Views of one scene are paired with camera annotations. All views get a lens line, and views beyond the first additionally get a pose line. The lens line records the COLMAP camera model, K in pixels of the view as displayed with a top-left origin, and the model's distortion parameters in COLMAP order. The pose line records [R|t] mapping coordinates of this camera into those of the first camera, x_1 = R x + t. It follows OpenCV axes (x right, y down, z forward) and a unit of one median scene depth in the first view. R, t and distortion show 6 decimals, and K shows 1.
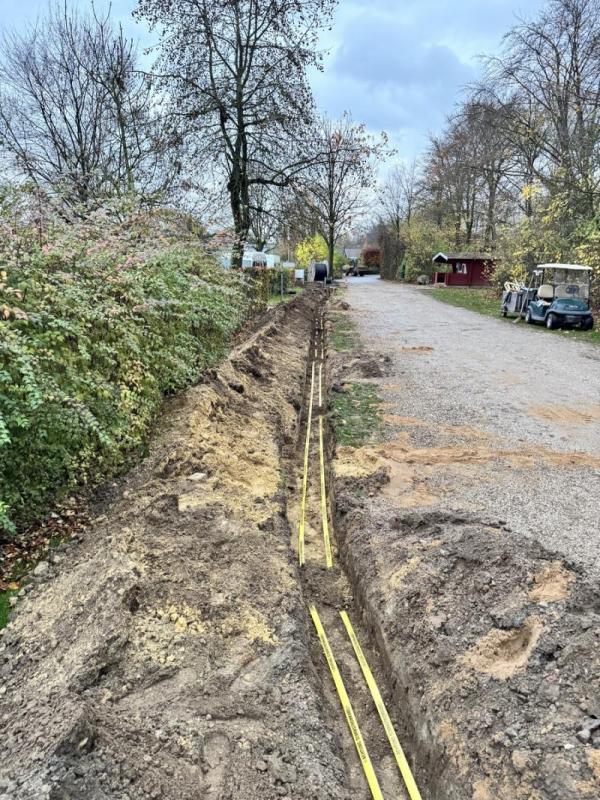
lens RADIAL K [[556.9, 0, 300.0], [0, 556.9, 400.0], [0, 0, 1]] dist [0.088173, -0.000232]
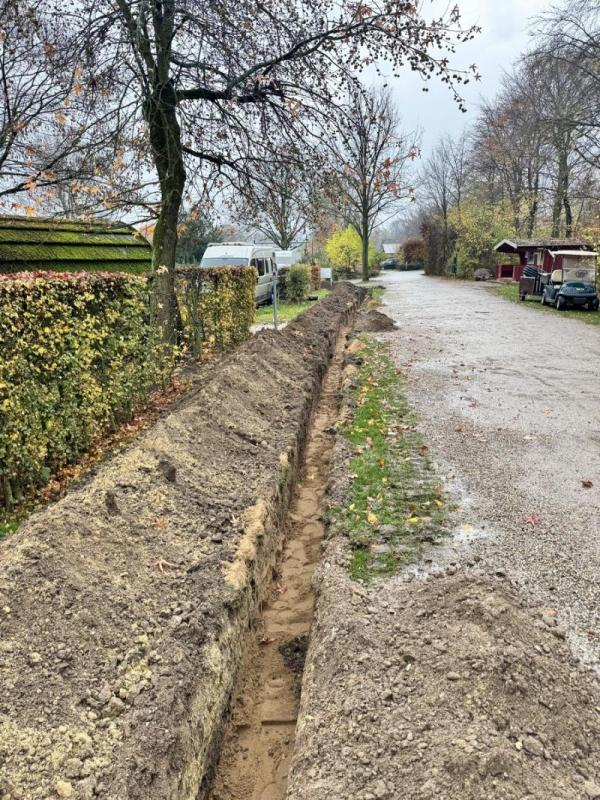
lens RADIAL K [[556.9, 0, 300.0], [0, 556.9, 400.0], [0, 0, 1]] dist [0.000854, -0.000147]
pose [[0.997168, -0.024305, -0.071171, 0.012611], [0.024452, 0.999700, 0.001187, -0.039814], [0.071121, -0.002924, 0.997463, 0.177387]]
